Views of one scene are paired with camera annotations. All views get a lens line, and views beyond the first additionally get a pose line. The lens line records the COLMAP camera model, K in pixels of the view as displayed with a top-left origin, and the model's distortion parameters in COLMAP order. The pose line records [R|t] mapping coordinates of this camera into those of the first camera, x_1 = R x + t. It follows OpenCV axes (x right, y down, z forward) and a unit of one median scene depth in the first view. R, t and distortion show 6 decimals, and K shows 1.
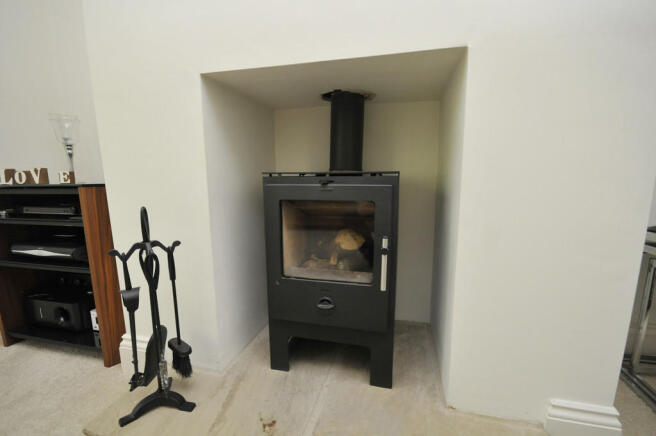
lens RADIAL K [[288.8, 0, 327.0], [0, 288.8, 221.5], [0, 0, 1]] dist [-0.004060, -0.000563]
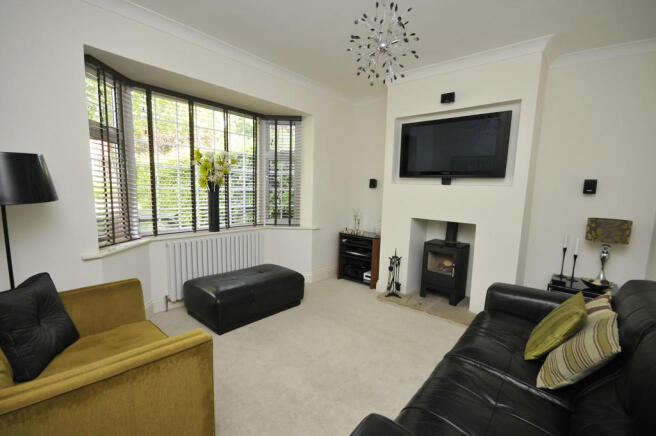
lens RADIAL K [[288.8, 0, 327.0], [0, 288.8, 221.5], [0, 0, 1]] dist [-0.004060, -0.000563]
pose [[0.881204, 0.082431, -0.465493, 0.361195], [-0.106120, 0.994042, -0.024864, -0.183149], [0.460671, 0.071308, 0.884702, -2.644311]]
